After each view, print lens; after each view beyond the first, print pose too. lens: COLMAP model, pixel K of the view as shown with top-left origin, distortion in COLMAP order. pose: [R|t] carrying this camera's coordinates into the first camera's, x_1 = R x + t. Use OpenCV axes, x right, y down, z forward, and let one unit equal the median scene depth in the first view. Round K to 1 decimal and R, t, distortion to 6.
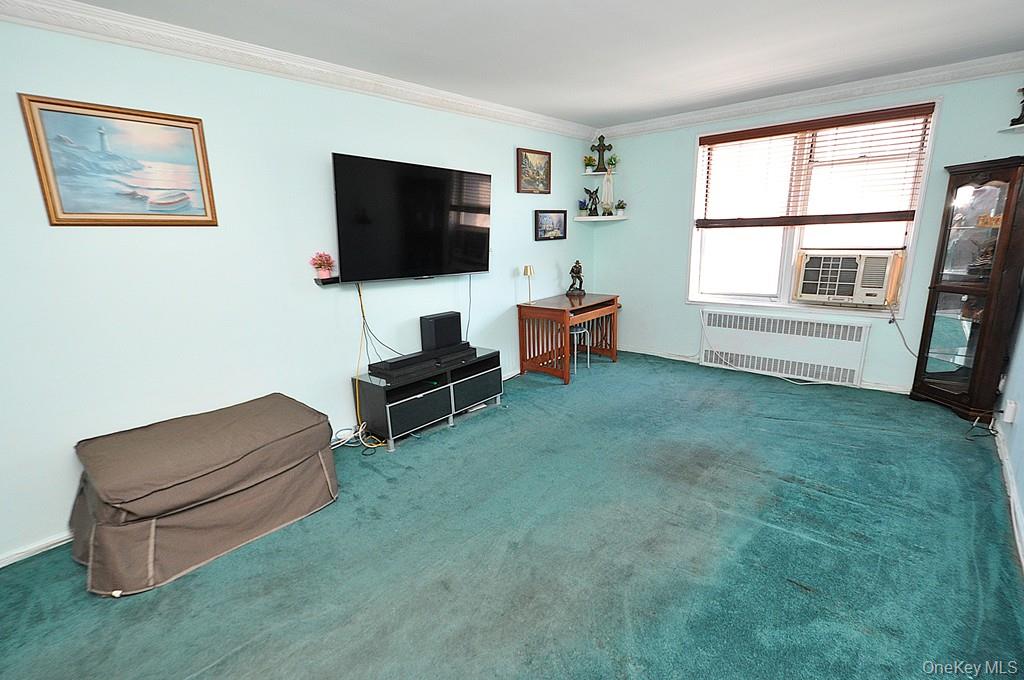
lens RADIAL K [[475.9, 0, 508.6], [0, 475.9, 352.9], [0, 0, 1]] dist [0.020288, -0.011883]
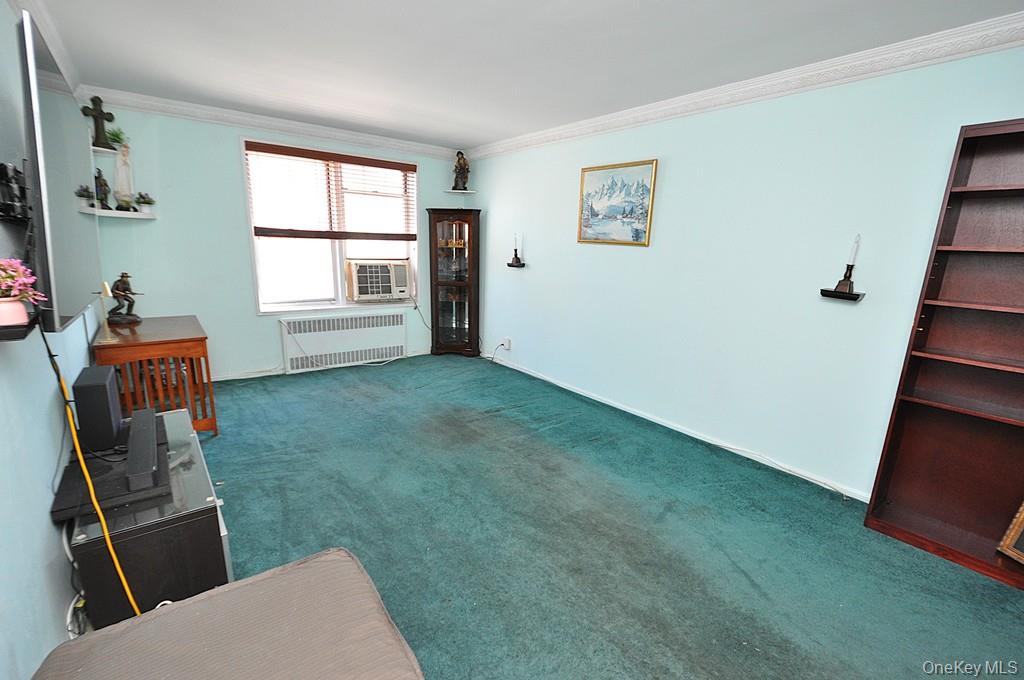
lens RADIAL K [[459.5, 0, 508.6], [0, 459.5, 350.4], [0, 0, 1]] dist [0.017474, -0.010919]
pose [[0.193563, -0.185067, 0.963475, -0.518765], [0.206185, 0.967789, 0.144473, -0.081486], [-0.959177, 0.170689, 0.225487, 0.406959]]
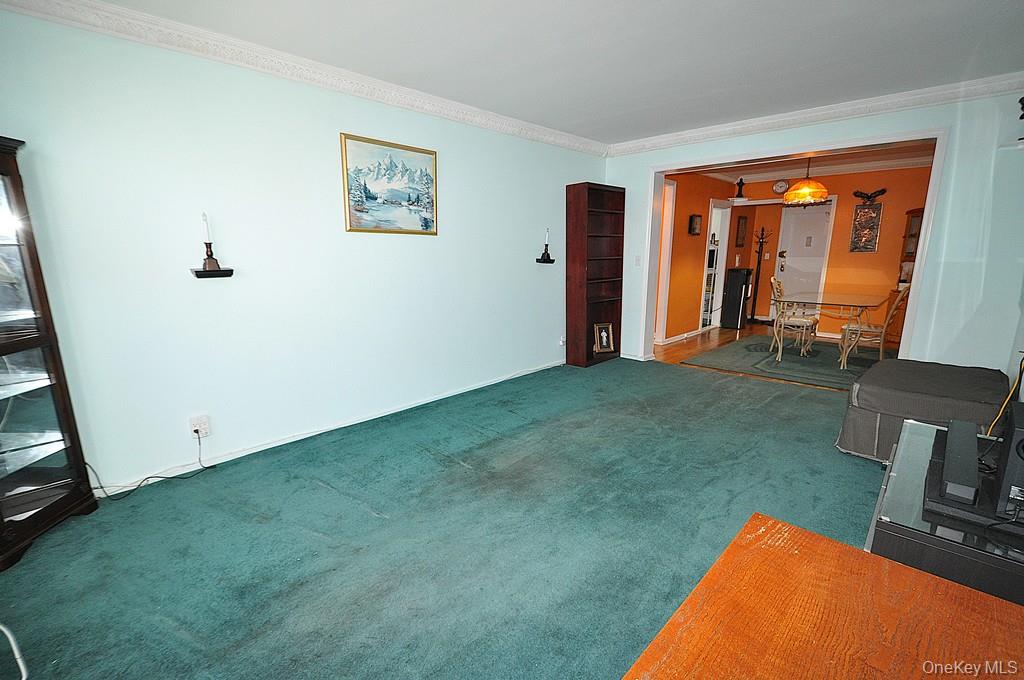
lens RADIAL K [[462.0, 0, 510.7], [0, 462.0, 353.0], [0, 0, 1]] dist [0.021196, -0.011041]
pose [[-0.998606, 0.026878, 0.045423, 0.248218], [0.044708, 0.888173, 0.457329, -0.302039], [-0.028052, 0.458722, -0.888137, 1.249068]]
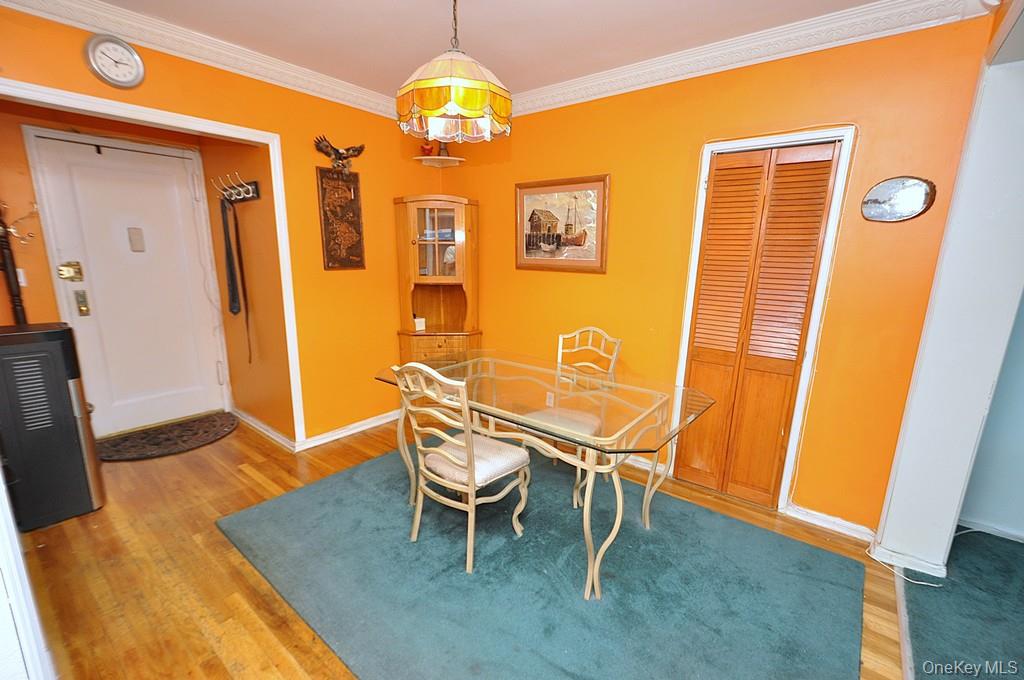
lens RADIAL K [[443.2, 0, 511.6], [0, 443.2, 352.9], [0, 0, 1]] dist [0.013537, -0.009616]
pose [[0.044523, 0.256051, -0.965637, -0.101827], [-0.275907, 0.932152, 0.234451, 0.058048], [0.960152, 0.255988, 0.112149, -0.157787]]
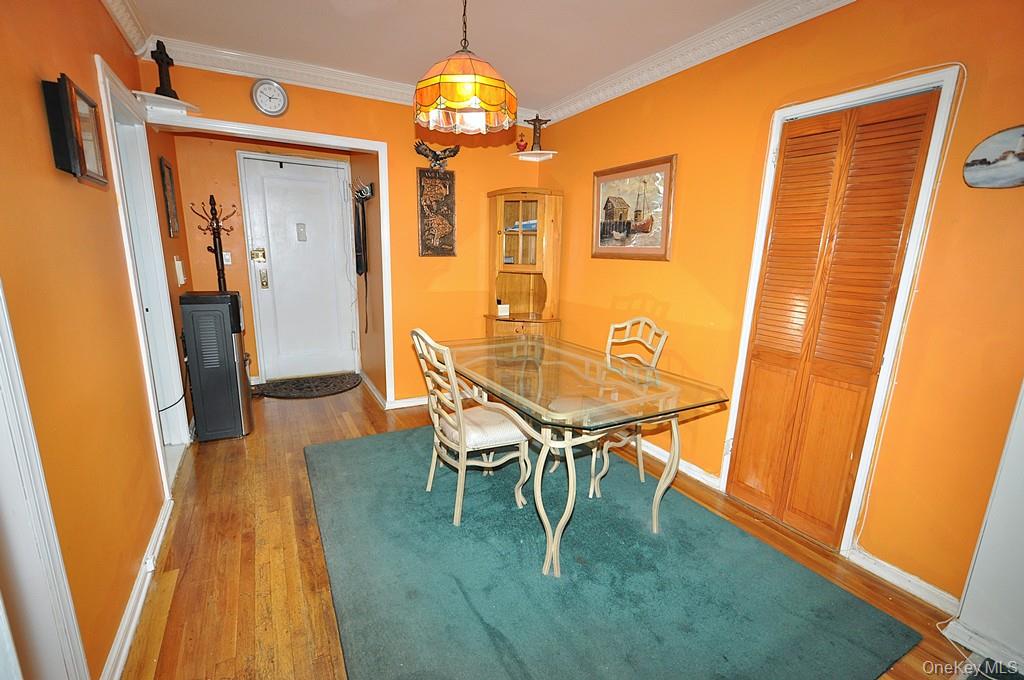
lens RADIAL K [[448.7, 0, 509.2], [0, 448.7, 352.3], [0, 0, 1]] dist [0.011737, -0.009583]
pose [[-0.340402, 0.235233, -0.910380, -0.091092], [-0.252097, 0.909922, 0.329377, 0.026642], [0.905855, 0.341625, -0.250438, 0.032647]]
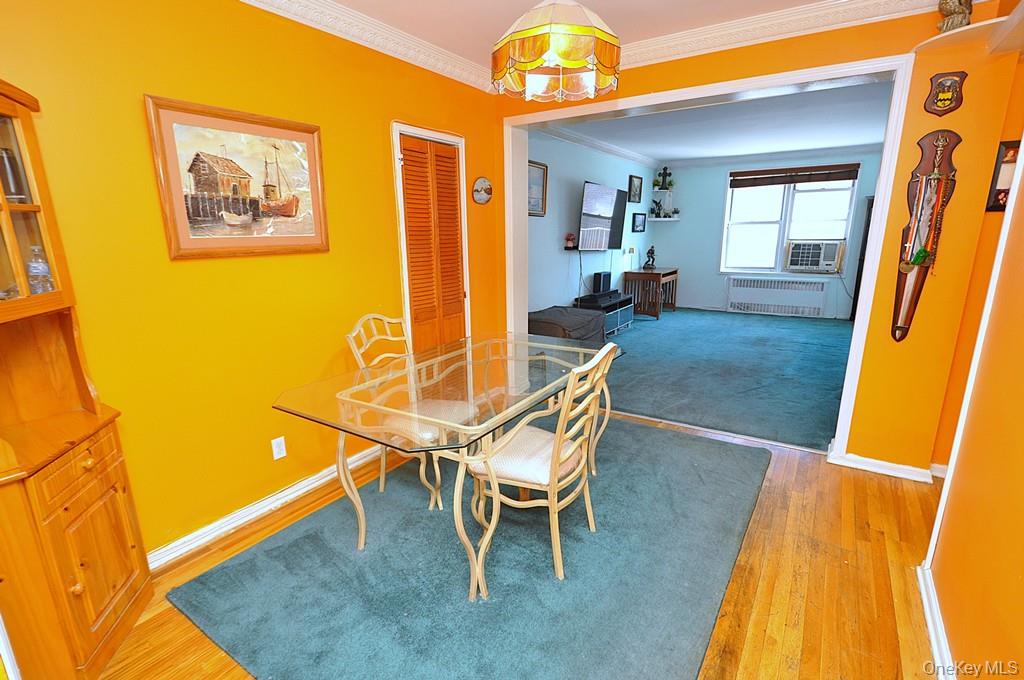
lens RADIAL K [[475.9, 0, 508.6], [0, 475.9, 352.9], [0, 0, 1]] dist [0.020288, -0.011883]
pose [[0.990980, -0.009775, 0.133653, -0.671247], [0.010572, 0.999930, -0.005257, 0.203026], [-0.133592, 0.006622, 0.991014, -0.616092]]
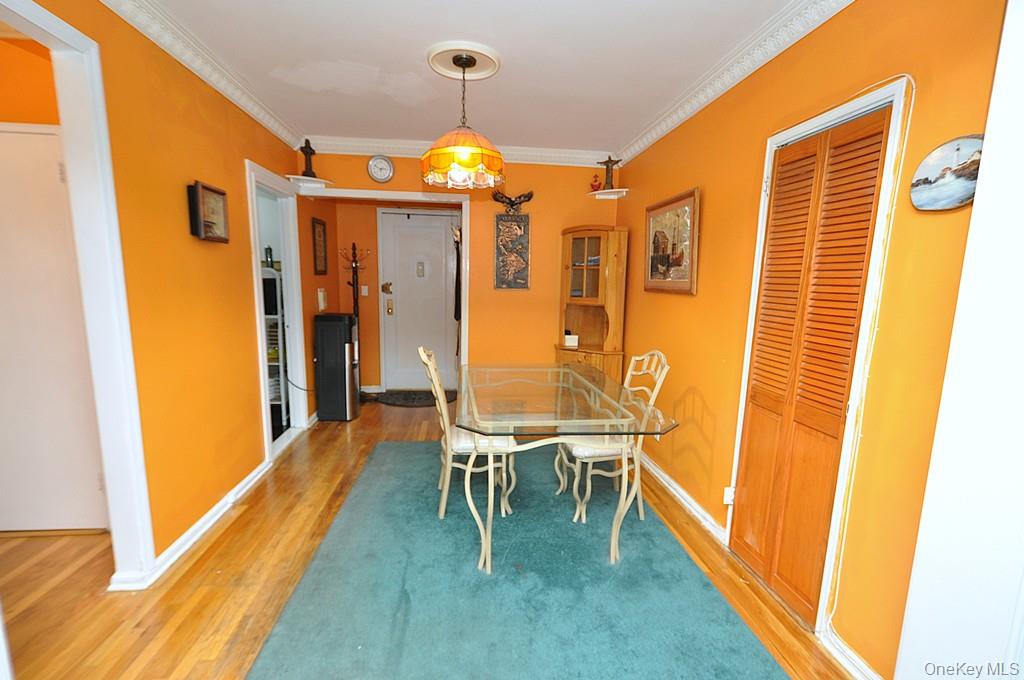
lens RADIAL K [[462.0, 0, 510.7], [0, 462.0, 353.0], [0, 0, 1]] dist [0.021196, -0.011041]
pose [[-0.675646, 0.136932, -0.724398, -0.141081], [-0.185217, 0.919555, 0.346575, -0.042155], [0.713581, 0.368333, -0.595931, 0.276508]]
